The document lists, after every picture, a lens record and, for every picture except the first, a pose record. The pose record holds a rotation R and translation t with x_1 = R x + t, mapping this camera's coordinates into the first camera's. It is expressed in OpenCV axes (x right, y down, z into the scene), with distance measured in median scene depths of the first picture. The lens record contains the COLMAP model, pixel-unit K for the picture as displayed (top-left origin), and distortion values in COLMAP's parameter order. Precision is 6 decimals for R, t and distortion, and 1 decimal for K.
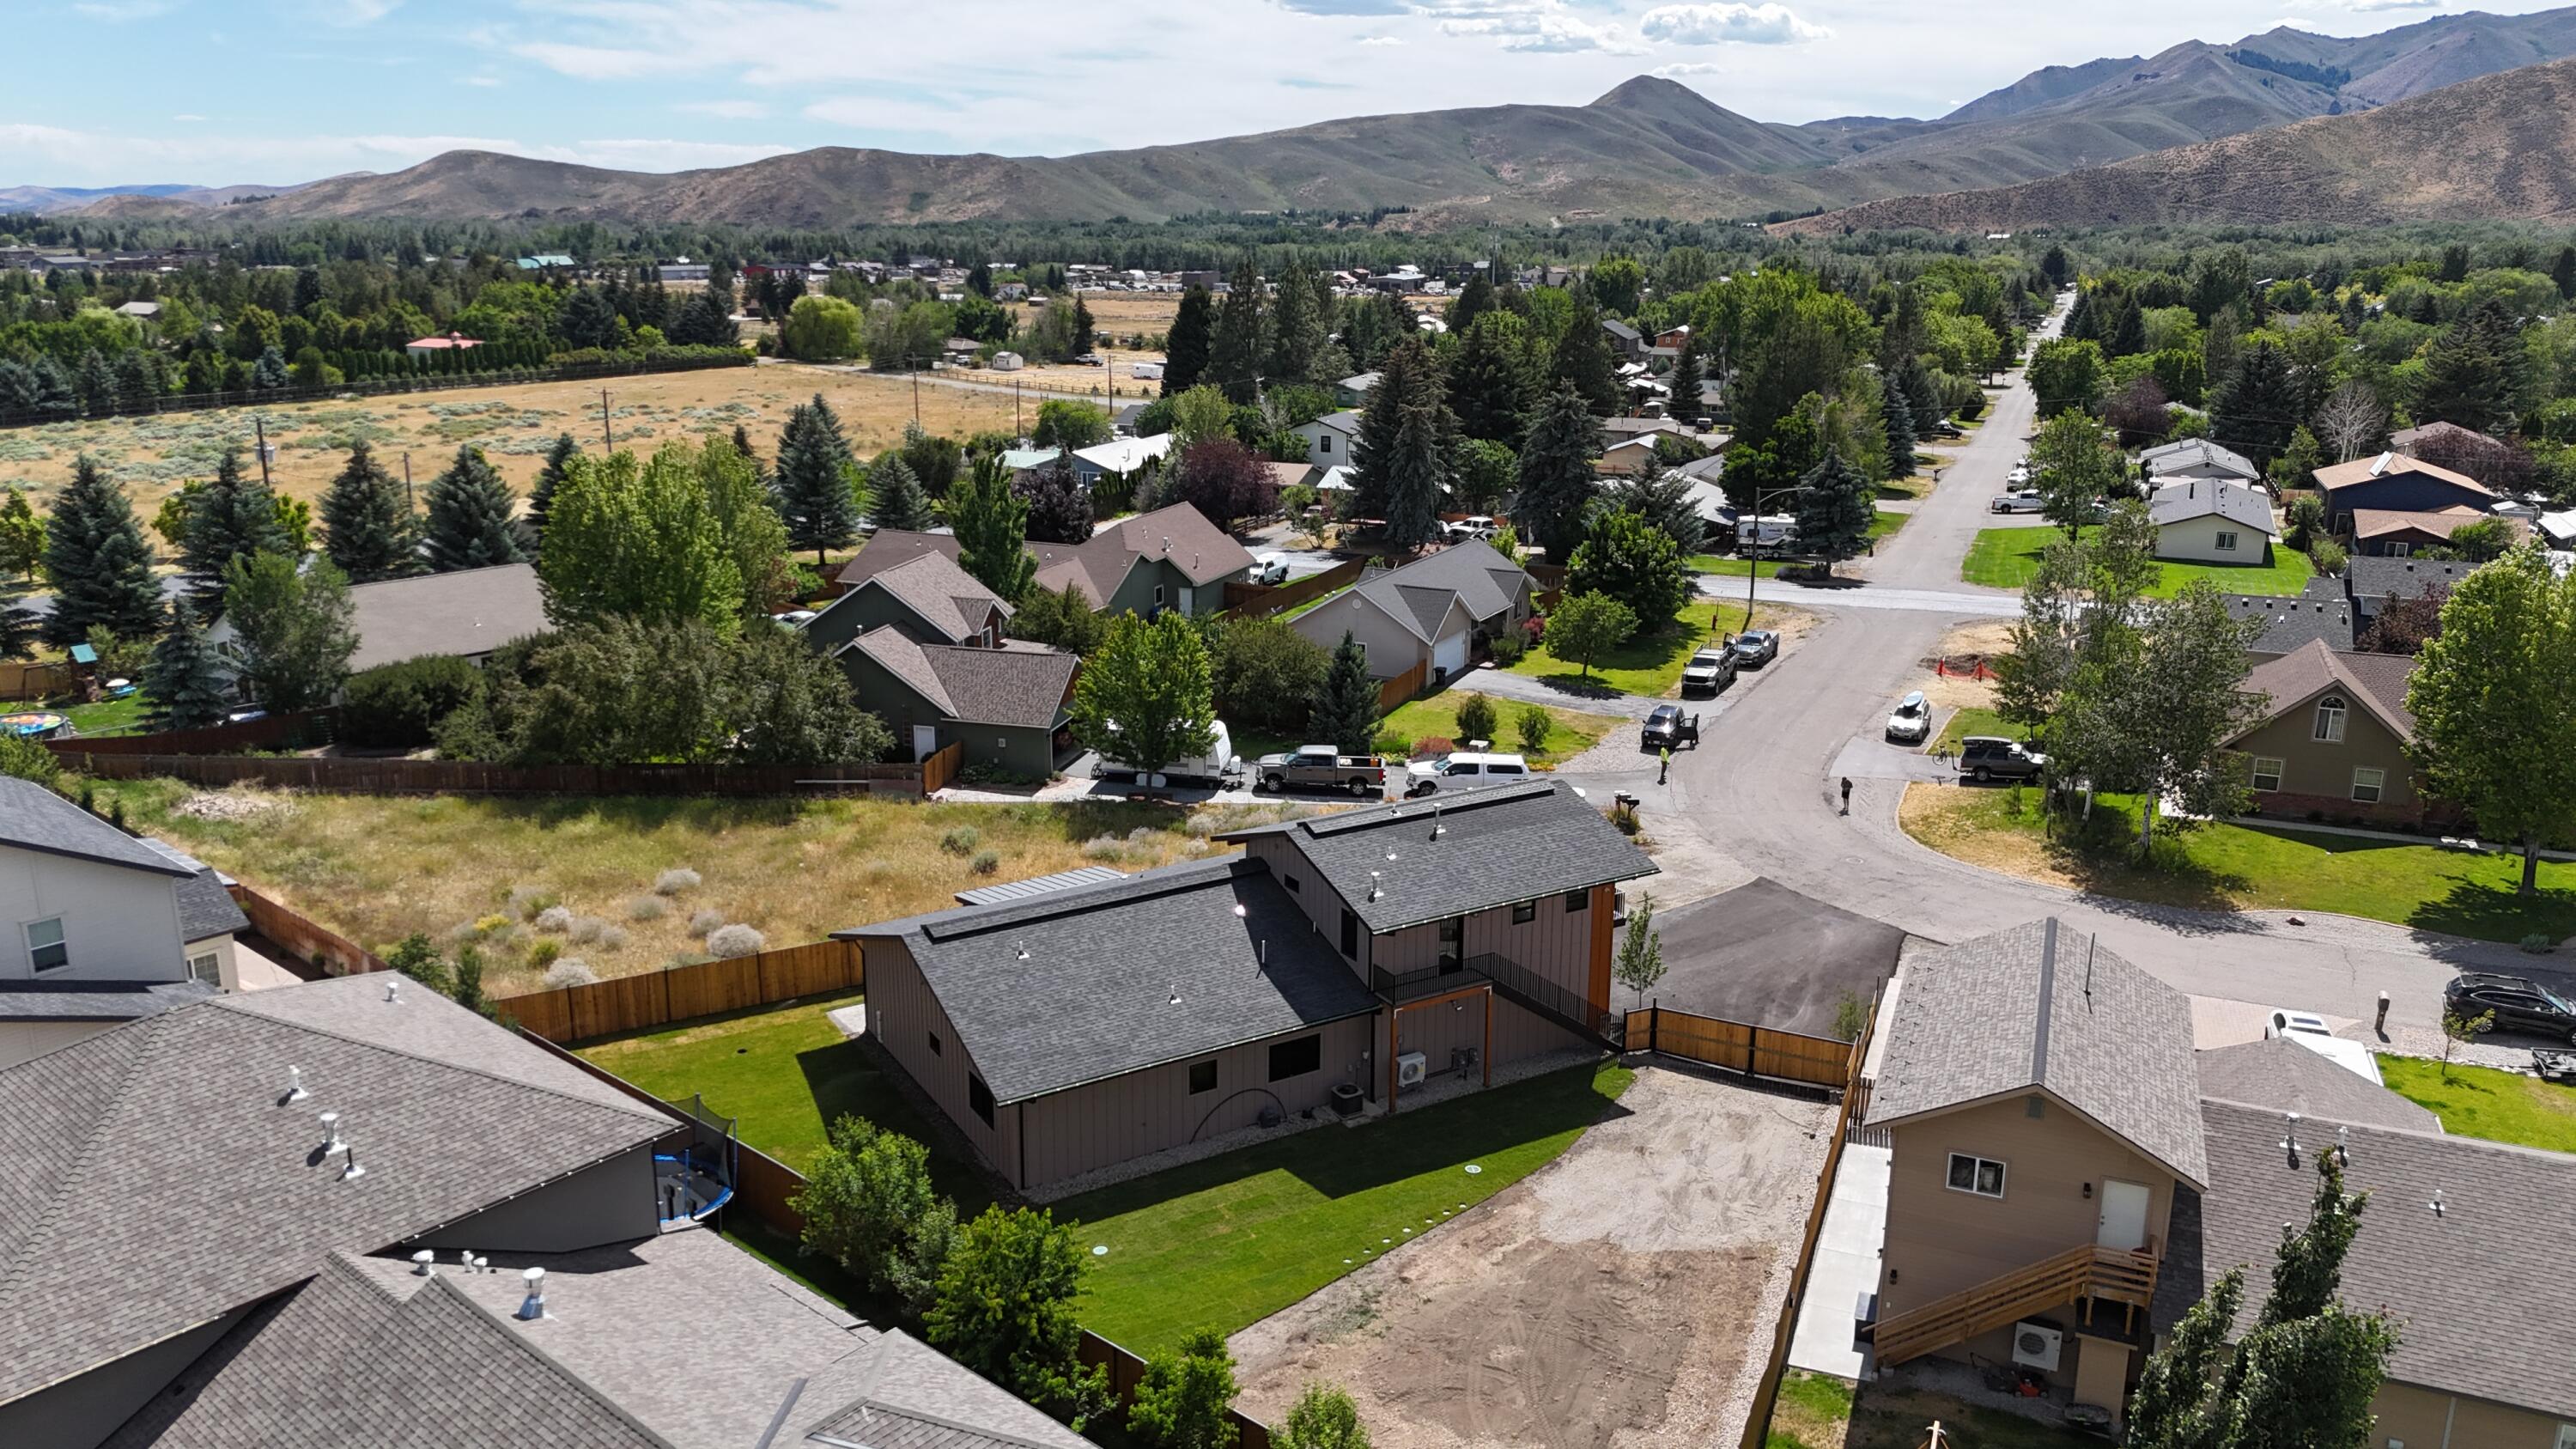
lens RADIAL K [[1833.4, 0, 1285.4], [0, 1833.4, 727.0], [0, 0, 1]] dist [0.066776, -0.081048]
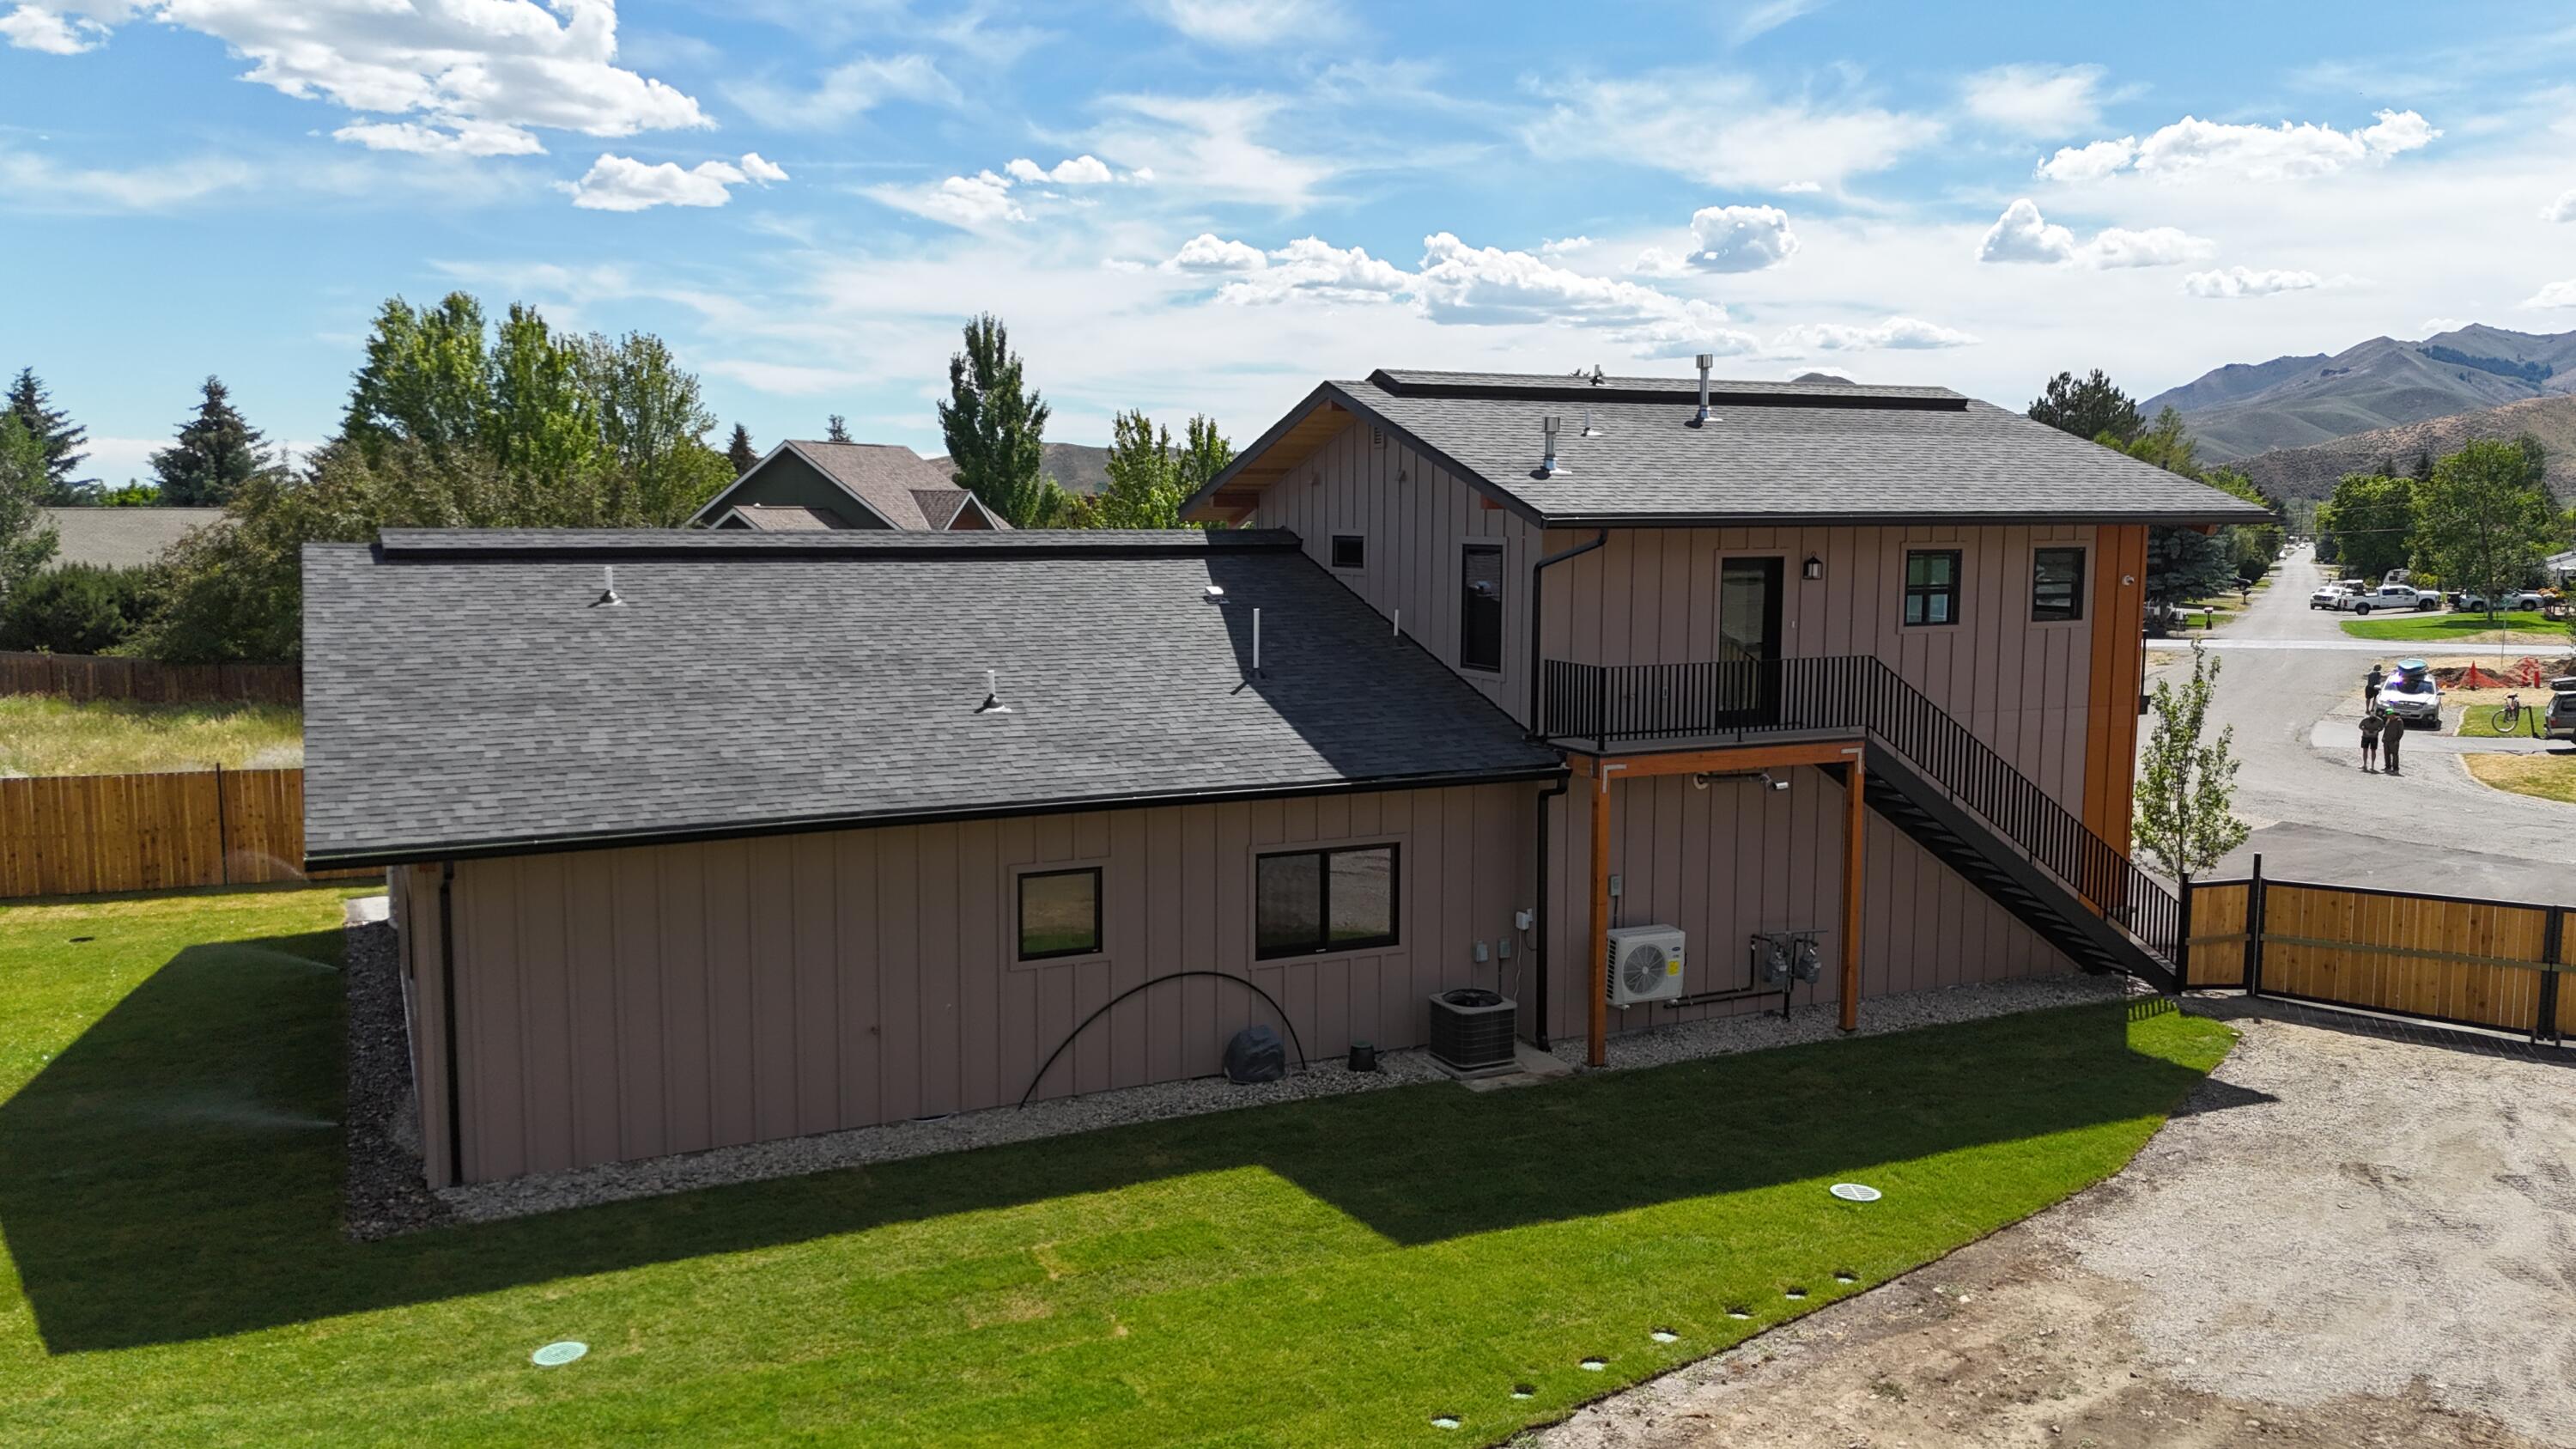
lens RADIAL K [[1917.5, 0, 1257.6], [0, 1917.5, 728.0], [0, 0, 1]] dist [0.047303, -0.050883]
pose [[0.994831, 0.003428, -0.101491, 0.029875], [-0.016942, 0.991026, -0.132595, 0.196659], [0.100126, 0.133629, 0.985961, 0.613900]]
